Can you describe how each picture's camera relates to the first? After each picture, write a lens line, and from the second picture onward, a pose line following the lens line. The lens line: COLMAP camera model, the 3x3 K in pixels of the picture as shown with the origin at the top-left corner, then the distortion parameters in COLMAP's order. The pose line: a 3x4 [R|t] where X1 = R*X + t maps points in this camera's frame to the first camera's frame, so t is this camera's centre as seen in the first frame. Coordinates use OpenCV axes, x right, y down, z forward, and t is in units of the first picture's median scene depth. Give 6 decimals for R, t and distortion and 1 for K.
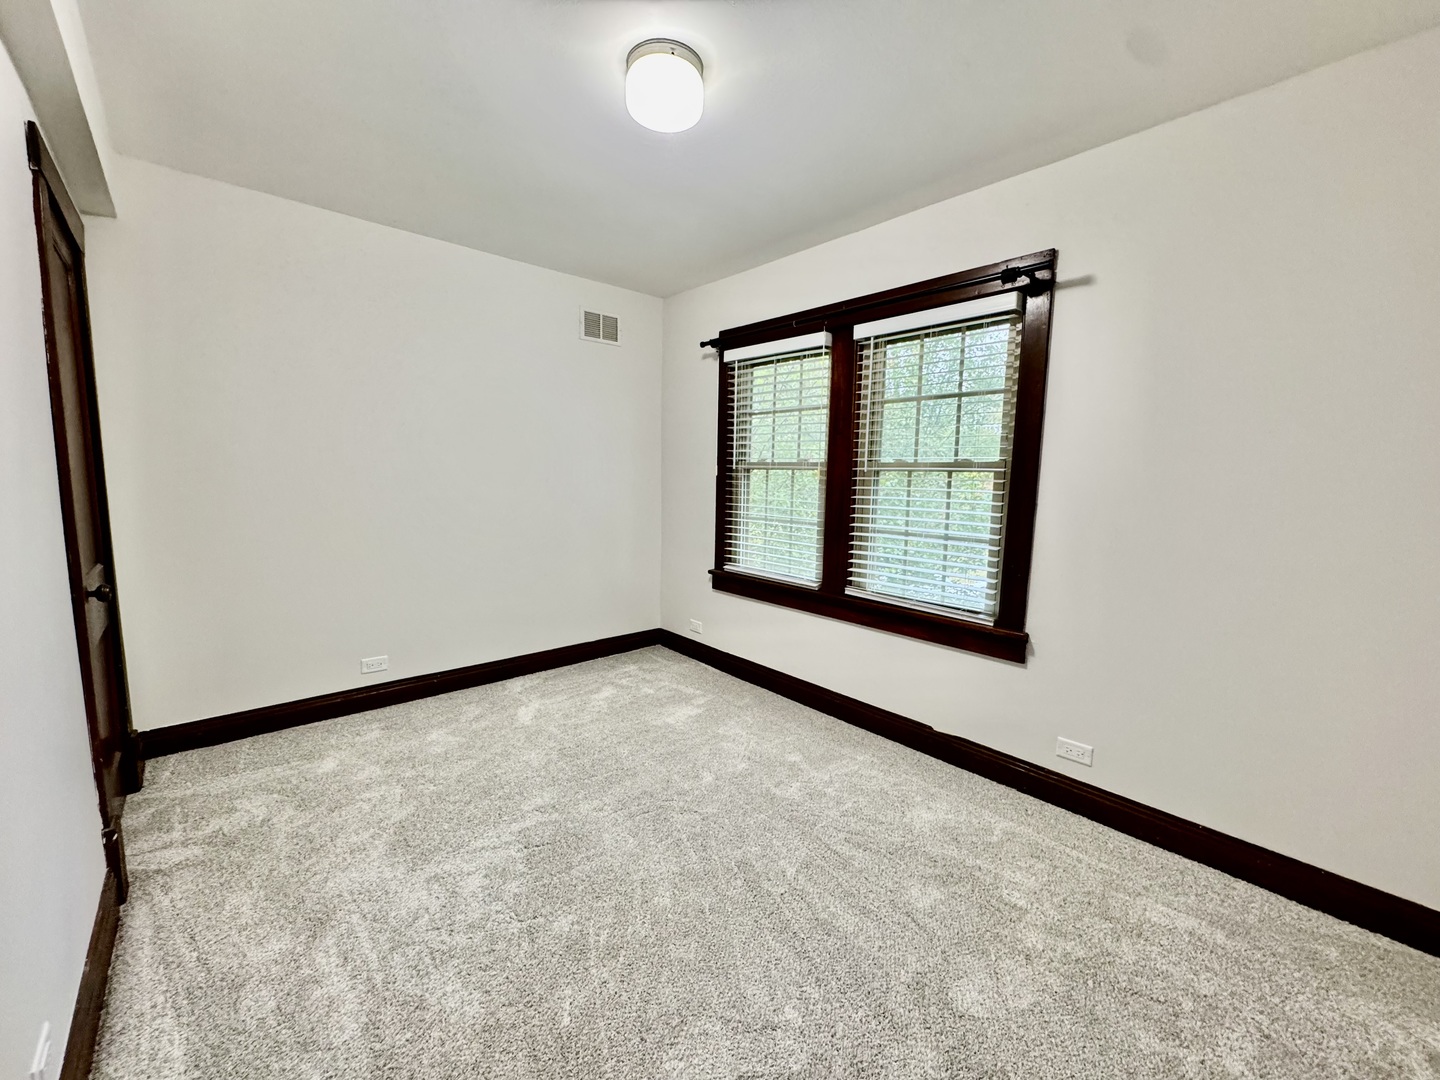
lens RADIAL K [[573.6, 0, 720.0], [0, 573.6, 540.0], [0, 0, 1]] dist [-0.001840, 0.000121]
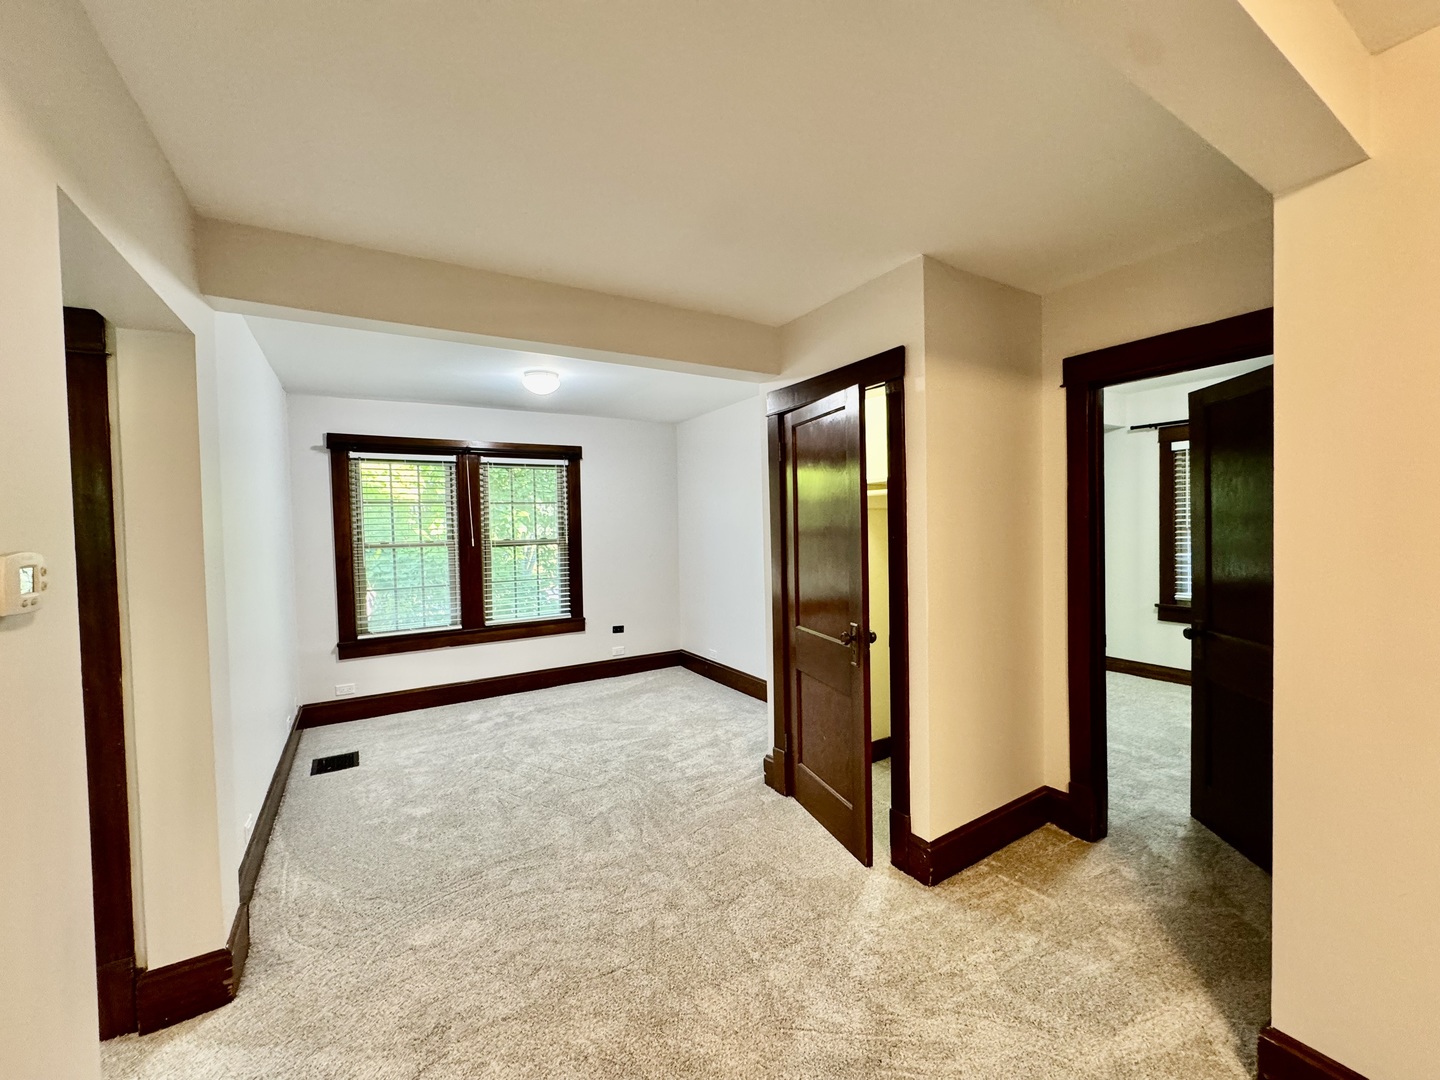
lens RADIAL K [[573.6, 0, 720.0], [0, 573.6, 540.0], [0, 0, 1]] dist [-0.001840, 0.000121]
pose [[0.195617, -0.044058, 0.979690, -1.180838], [0.148248, 0.988839, 0.014869, -0.064020], [-0.969410, 0.142328, 0.199965, 0.058560]]
